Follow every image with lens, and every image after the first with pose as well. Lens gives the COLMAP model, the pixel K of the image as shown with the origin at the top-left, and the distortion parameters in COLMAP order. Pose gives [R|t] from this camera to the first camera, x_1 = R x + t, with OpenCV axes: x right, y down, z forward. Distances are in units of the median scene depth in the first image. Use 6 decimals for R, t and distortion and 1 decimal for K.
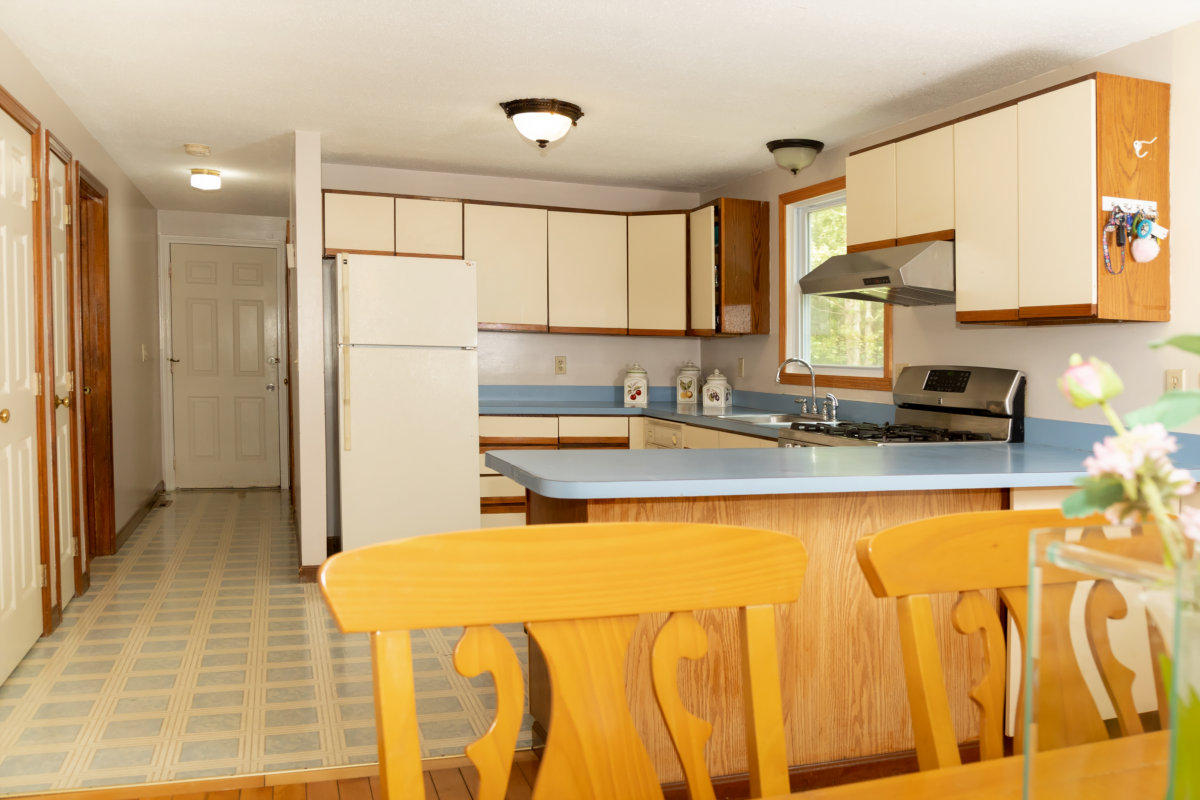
lens RADIAL K [[1248.6, 0, 600.0], [0, 1248.6, 400.0], [0, 0, 1]] dist [-0.018273, 0.002360]
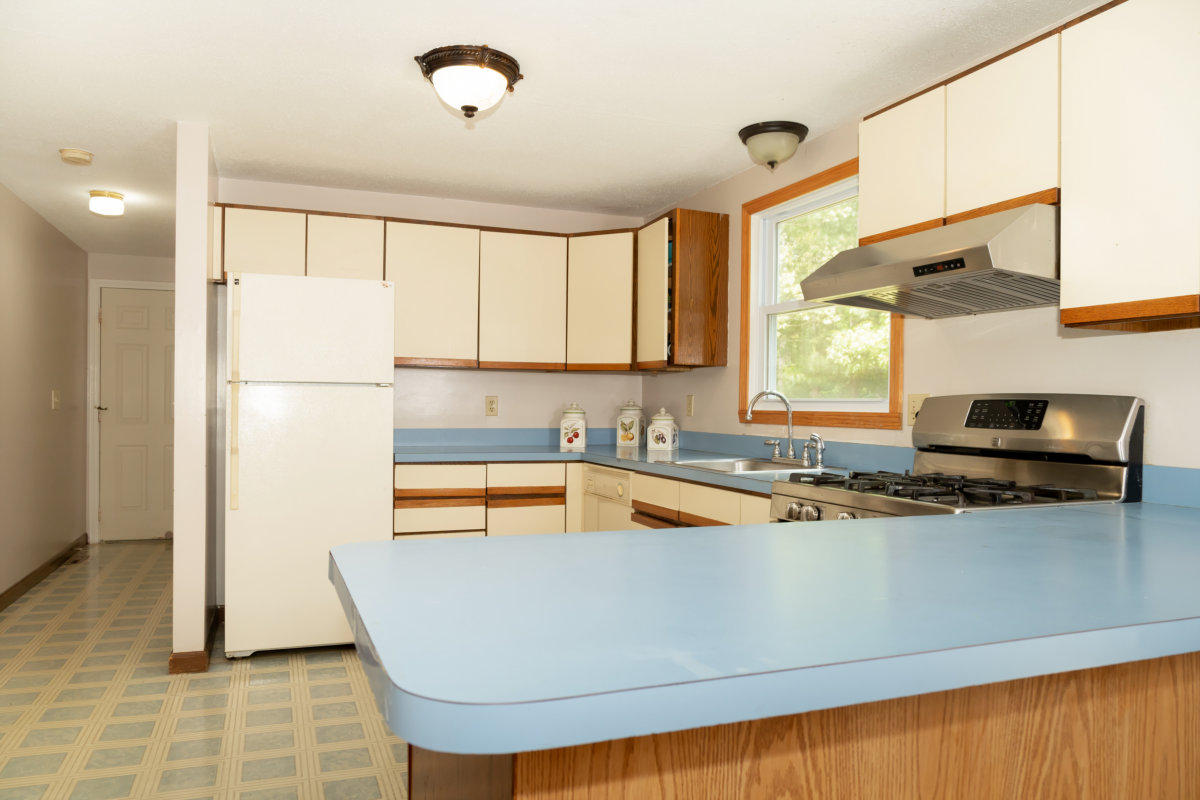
lens RADIAL K [[918.8, 0, 641.1], [0, 918.8, 215.0], [0, 0, 1]] dist [0.007632, 0.002265]
pose [[0.992965, 0.016575, 0.117246, -0.004134], [0.011885, 0.971205, -0.237950, -0.001892], [-0.117814, 0.237669, 0.964175, 0.338731]]
